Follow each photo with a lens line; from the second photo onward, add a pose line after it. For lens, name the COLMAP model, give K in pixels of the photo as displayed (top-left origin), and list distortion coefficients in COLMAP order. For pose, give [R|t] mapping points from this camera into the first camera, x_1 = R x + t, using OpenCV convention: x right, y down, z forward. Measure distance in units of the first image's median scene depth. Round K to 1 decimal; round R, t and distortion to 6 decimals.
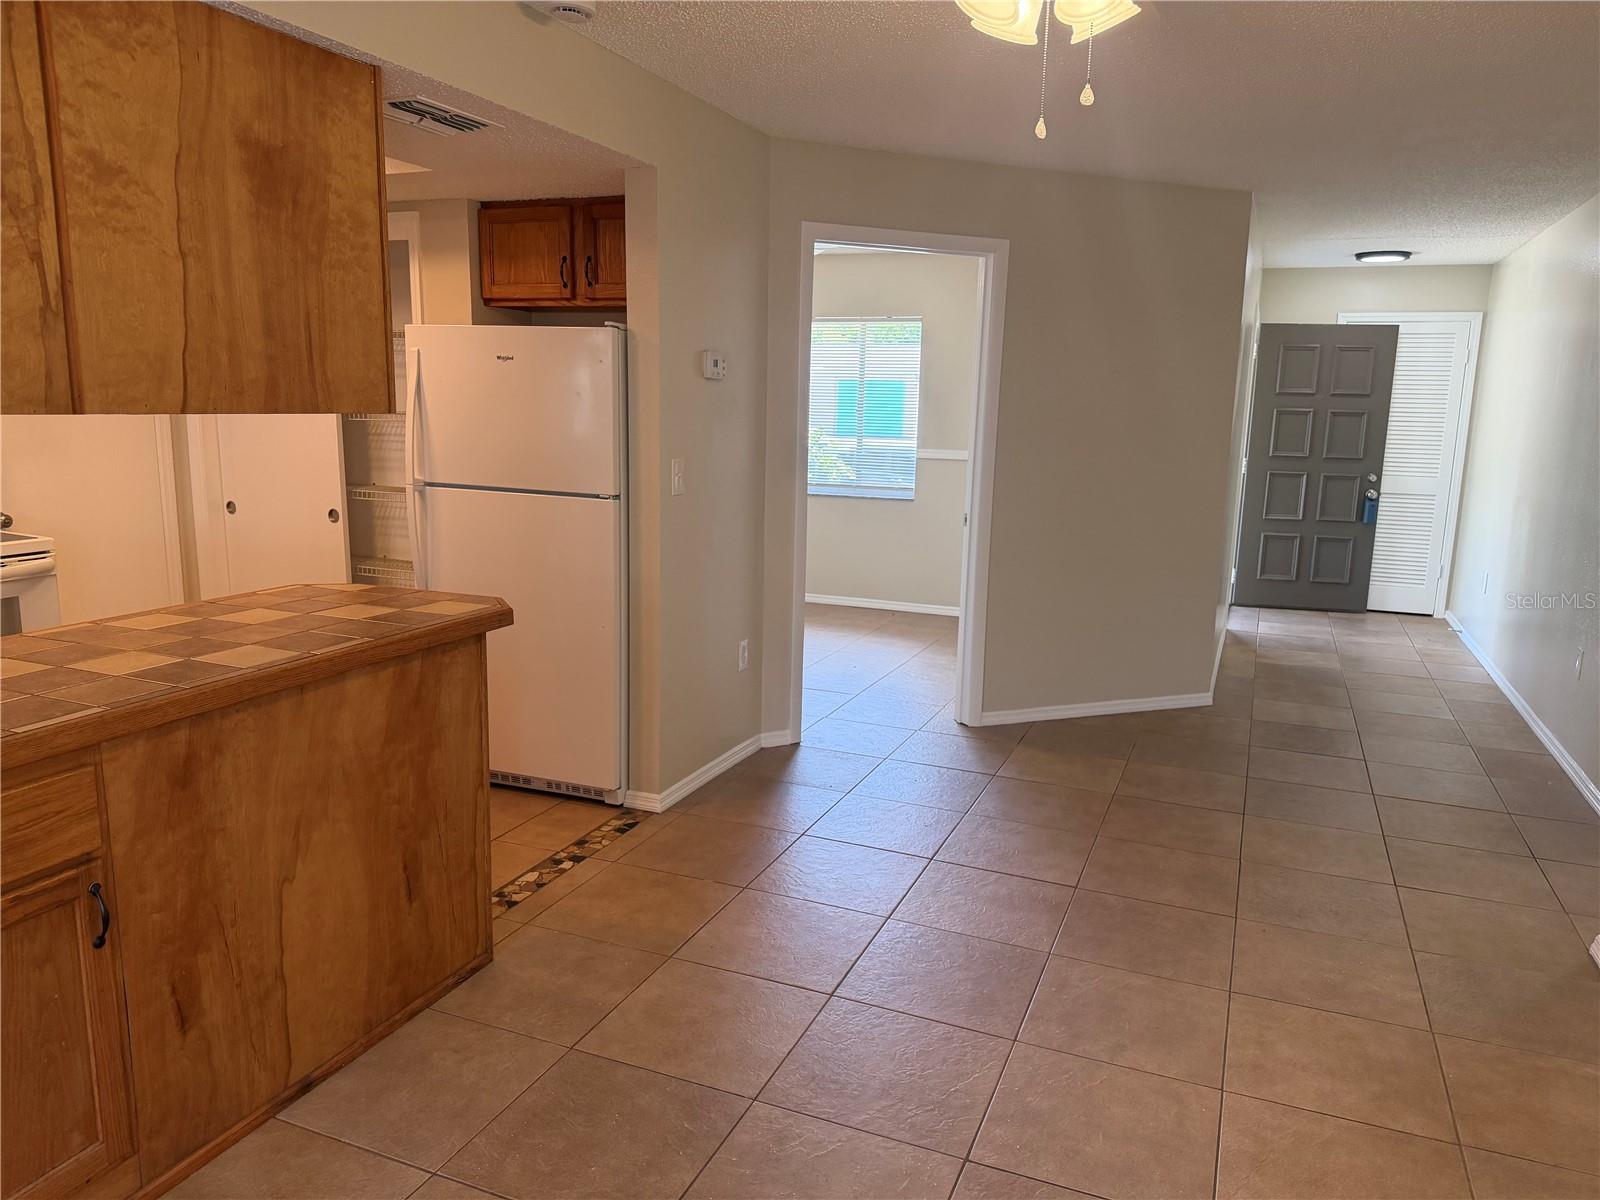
lens RADIAL K [[1122.4, 0, 803.8], [0, 1122.4, 598.0], [0, 0, 1]] dist [0.067741, -0.088802]
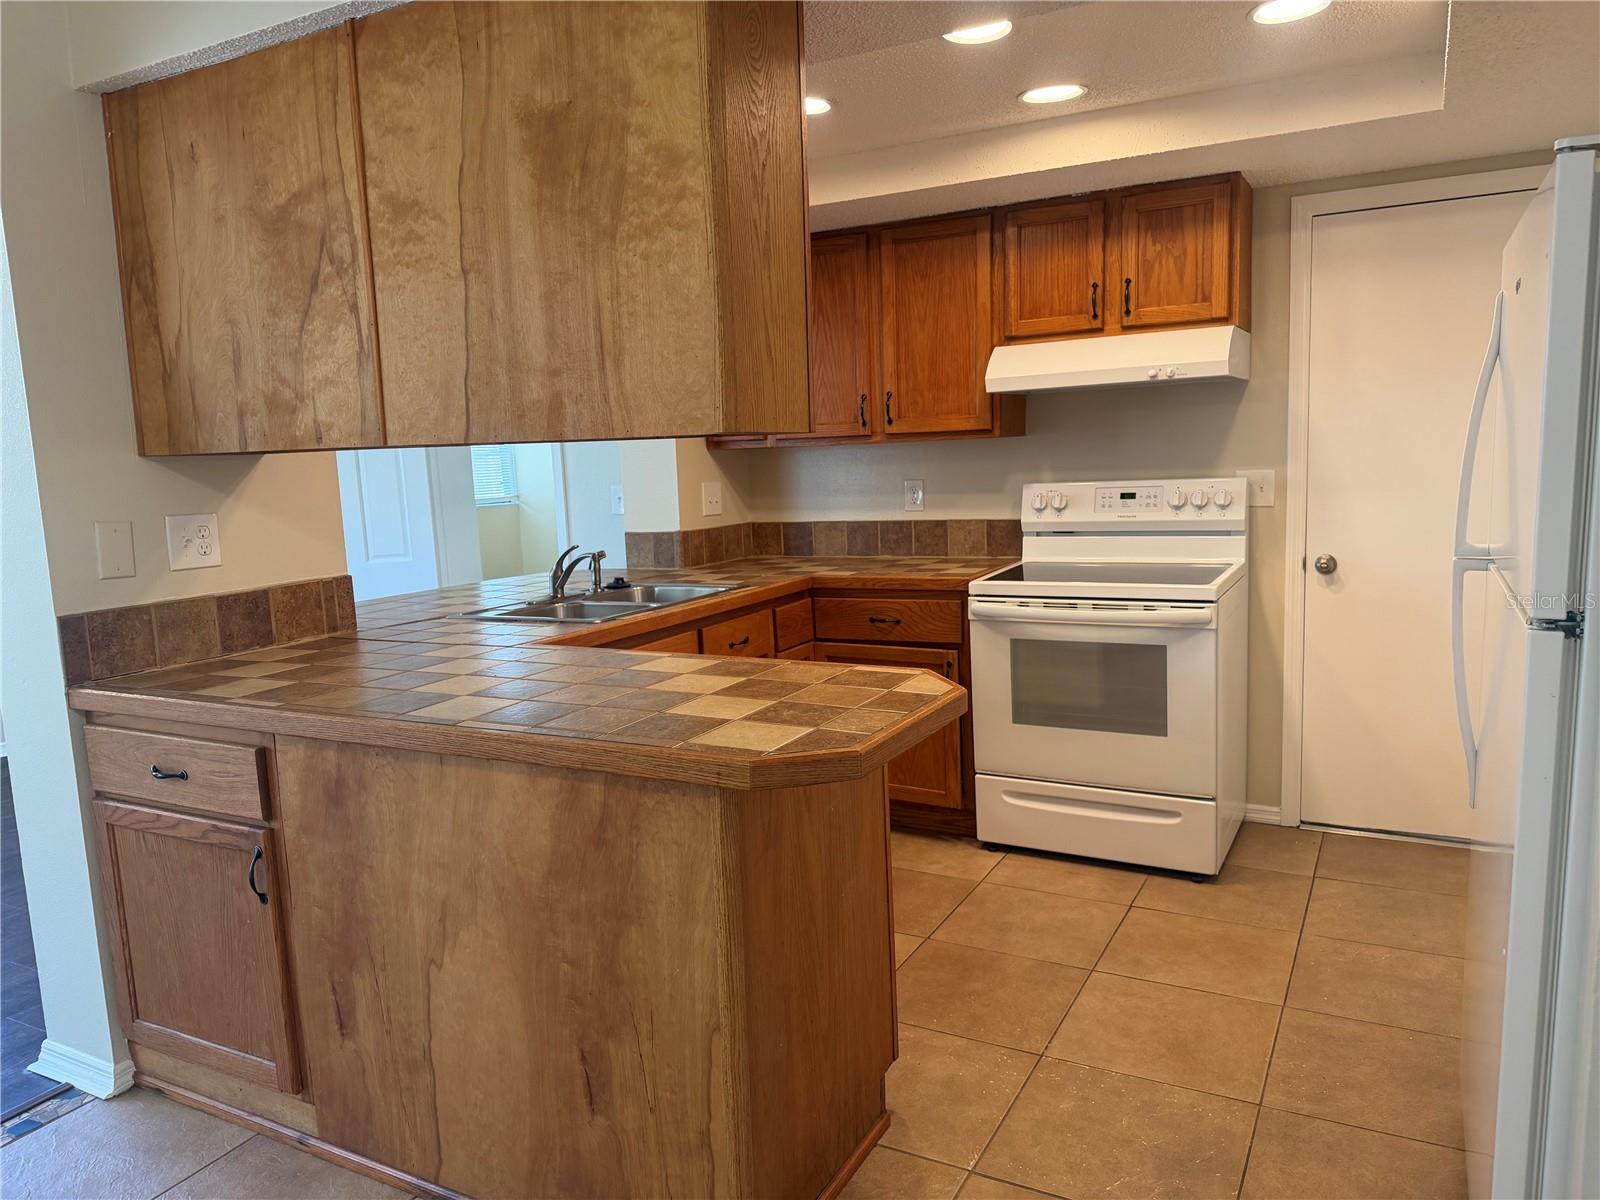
lens RADIAL K [[1122.4, 0, 796.0], [0, 1122.4, 607.5], [0, 0, 1]] dist [0.067741, -0.088802]
pose [[-0.108415, 0.118397, -0.987030, 0.347233], [-0.139163, 0.981298, 0.132995, -0.176582], [0.984317, 0.151777, -0.089911, 1.273040]]
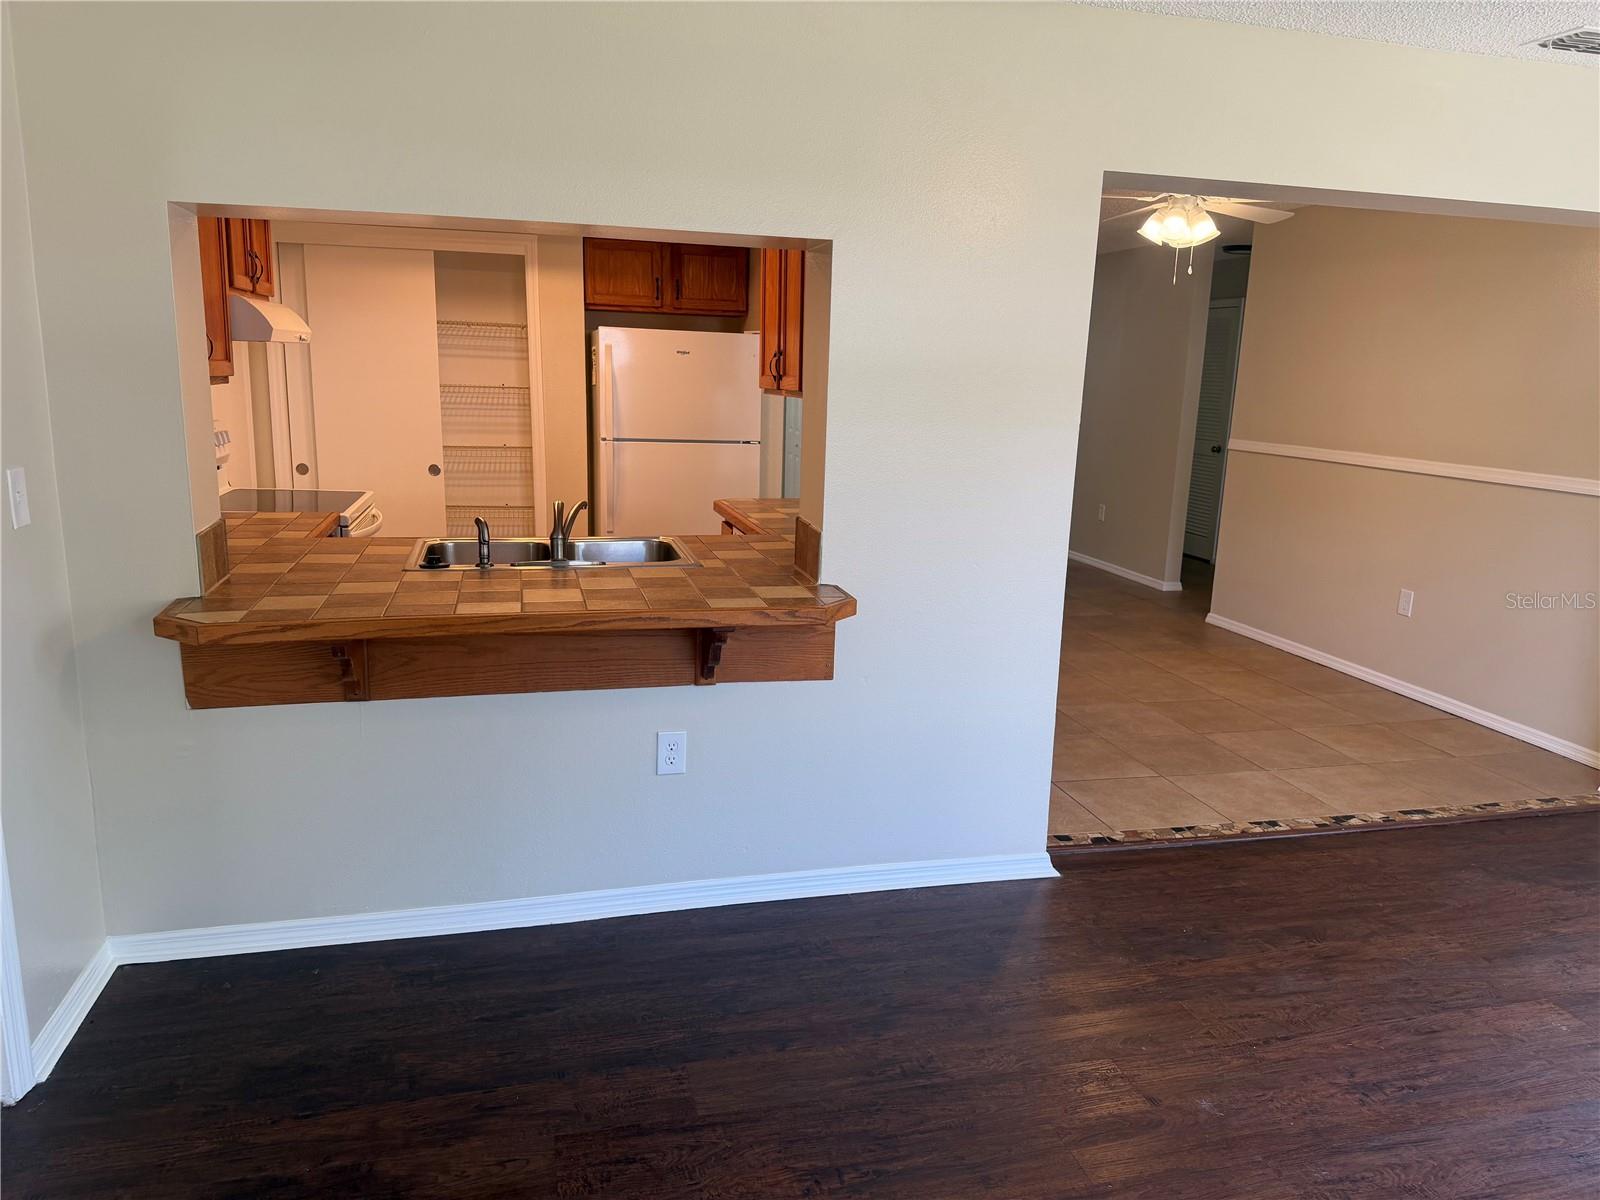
lens RADIAL K [[1122.4, 0, 800.0], [0, 1122.4, 594.5], [0, 0, 1]] dist [0.067741, -0.088802]
pose [[0.795871, -0.116574, 0.594137, -1.489138], [0.090578, 0.993171, 0.073534, 0.013335], [-0.598652, -0.004708, 0.800995, -0.400398]]
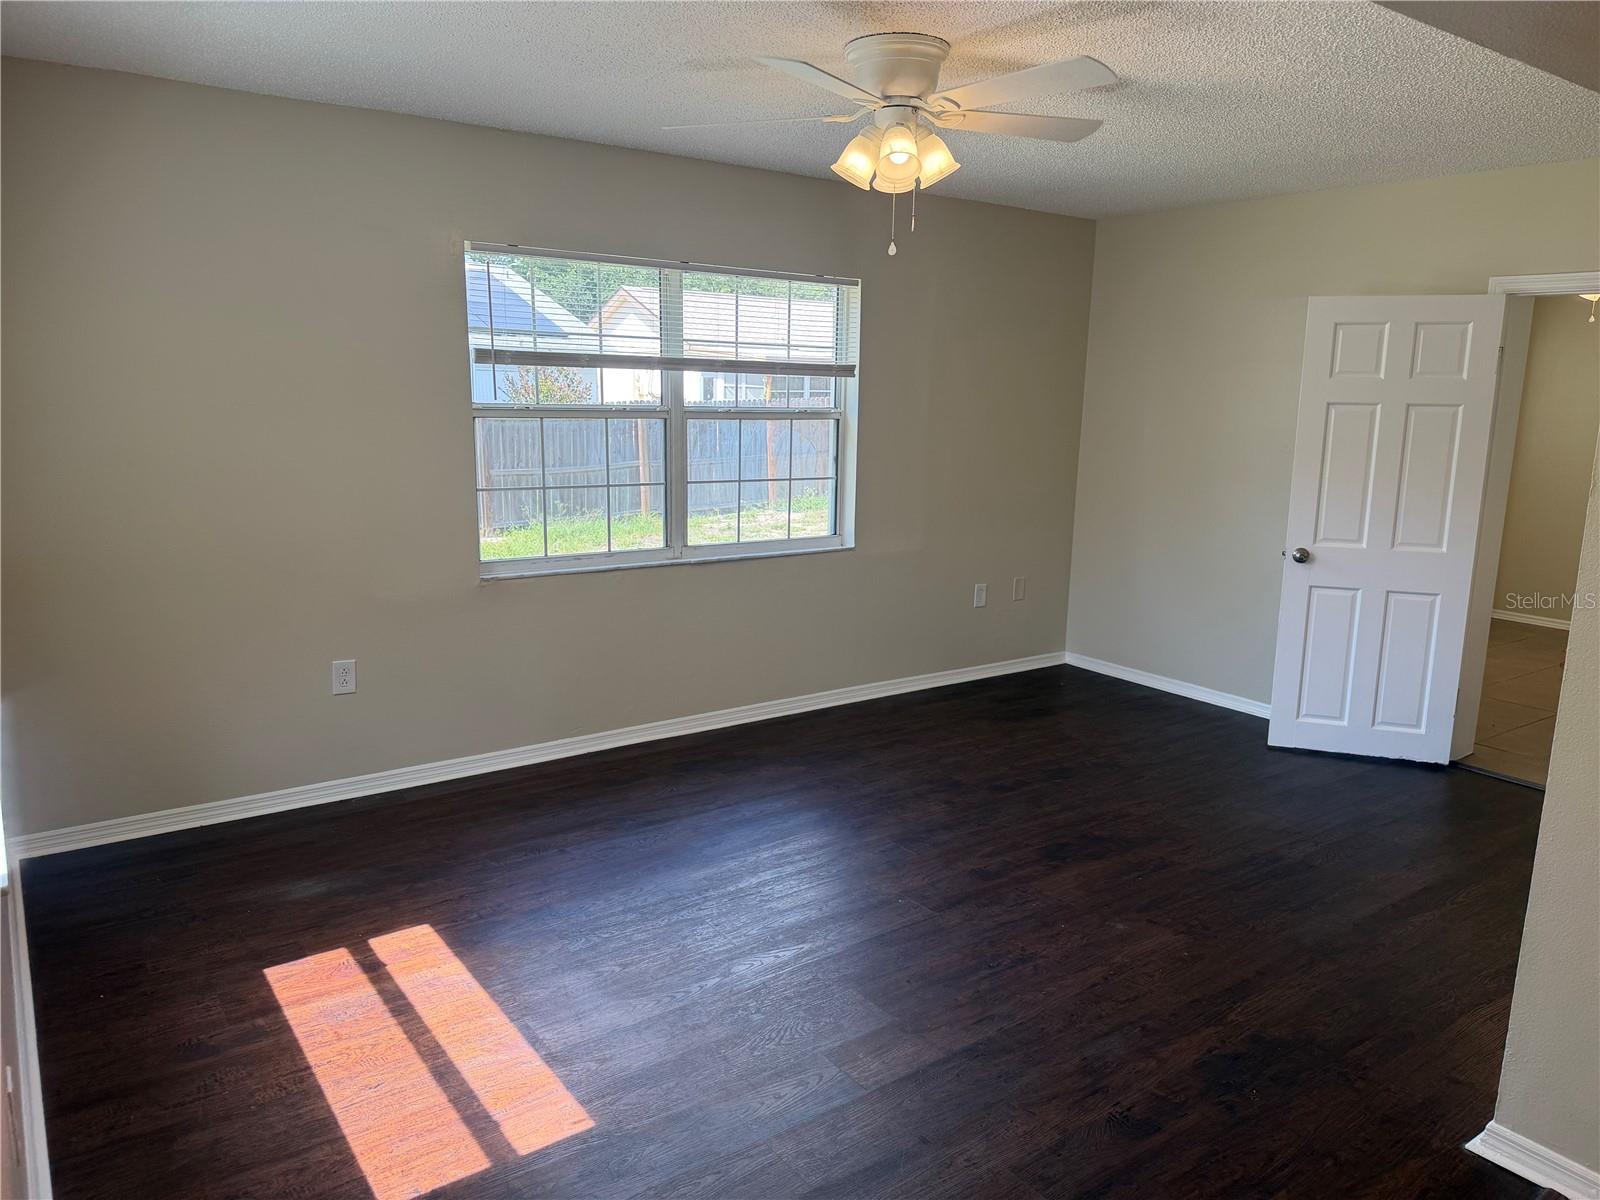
lens RADIAL K [[1122.4, 0, 797.3], [0, 1122.4, 613.9], [0, 0, 1]] dist [0.067741, -0.088802]
pose [[-0.520495, 0.135518, -0.843042, 0.509954], [-0.182545, 0.946838, 0.264906, -0.083623], [0.834124, 0.291776, -0.468086, 0.338211]]
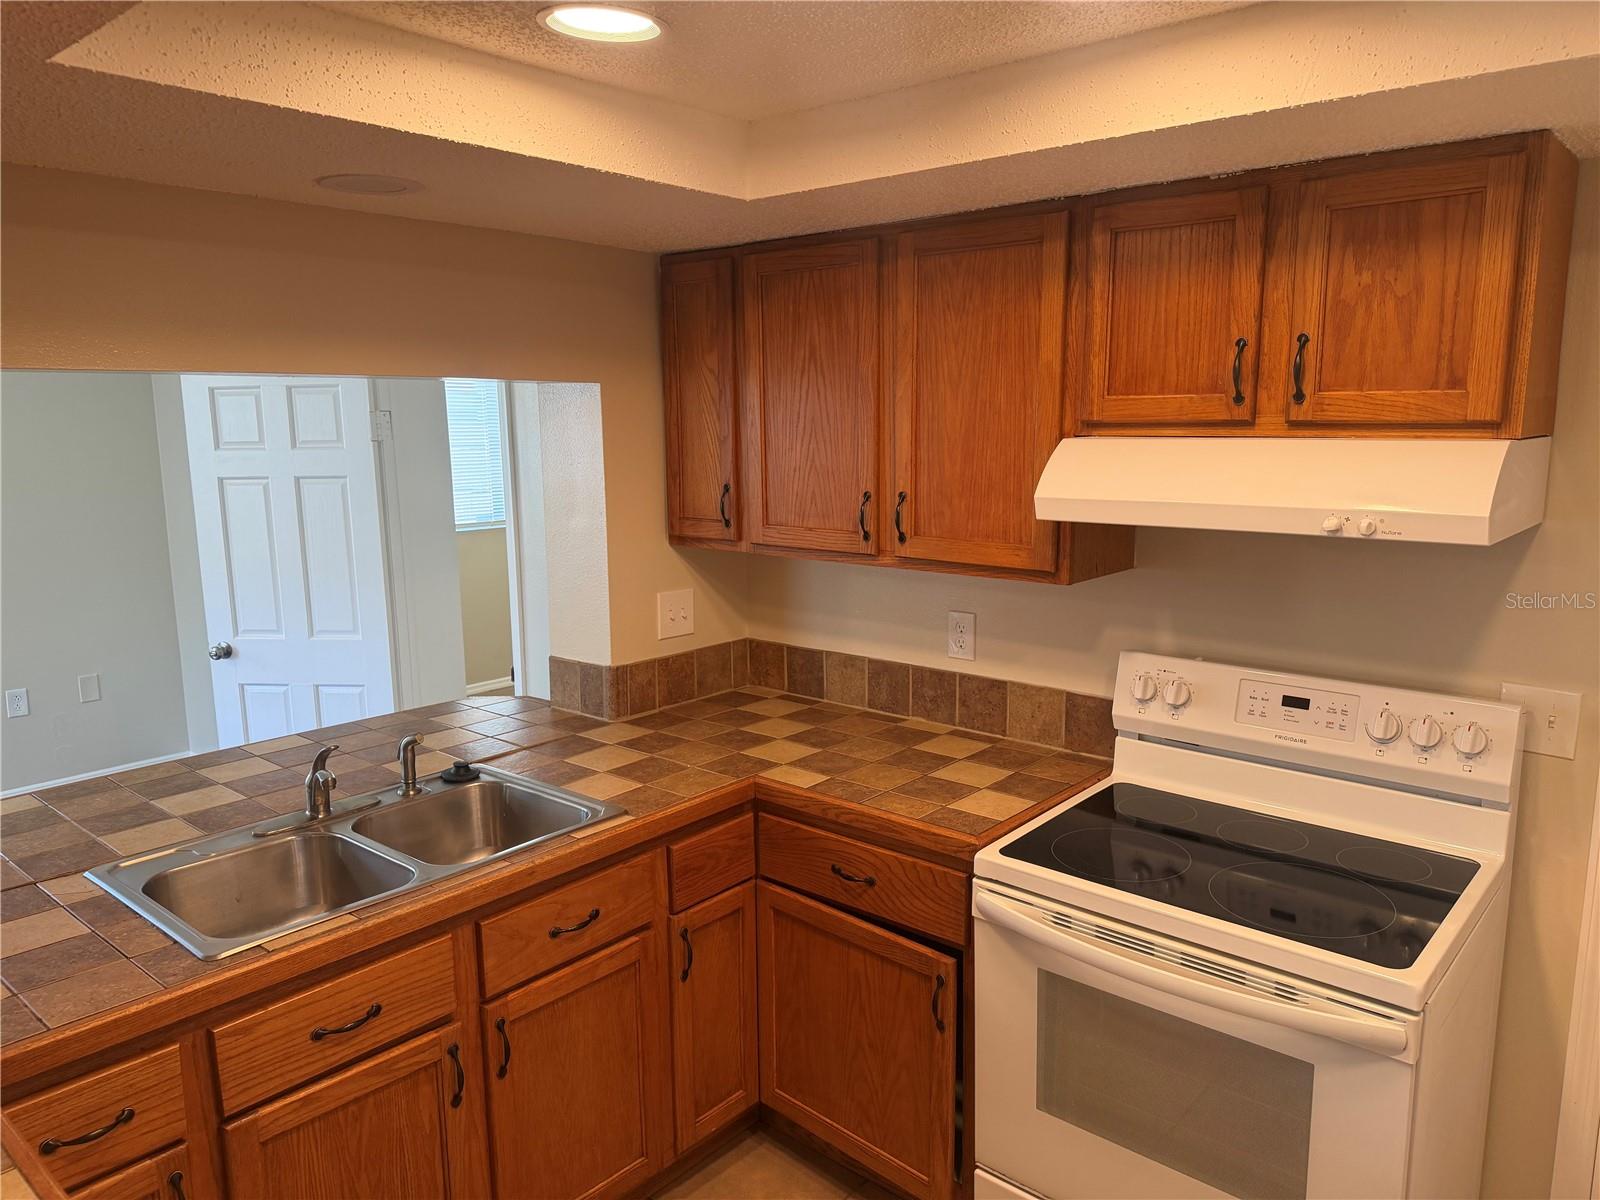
lens RADIAL K [[1122.4, 0, 799.5], [0, 1122.4, 602.9], [0, 0, 1]] dist [0.067741, -0.088802]
pose [[-0.318238, 0.136533, -0.938127, -0.358360], [-0.167093, 0.966004, 0.197273, -0.386363], [0.933169, 0.219535, -0.284605, 1.446868]]
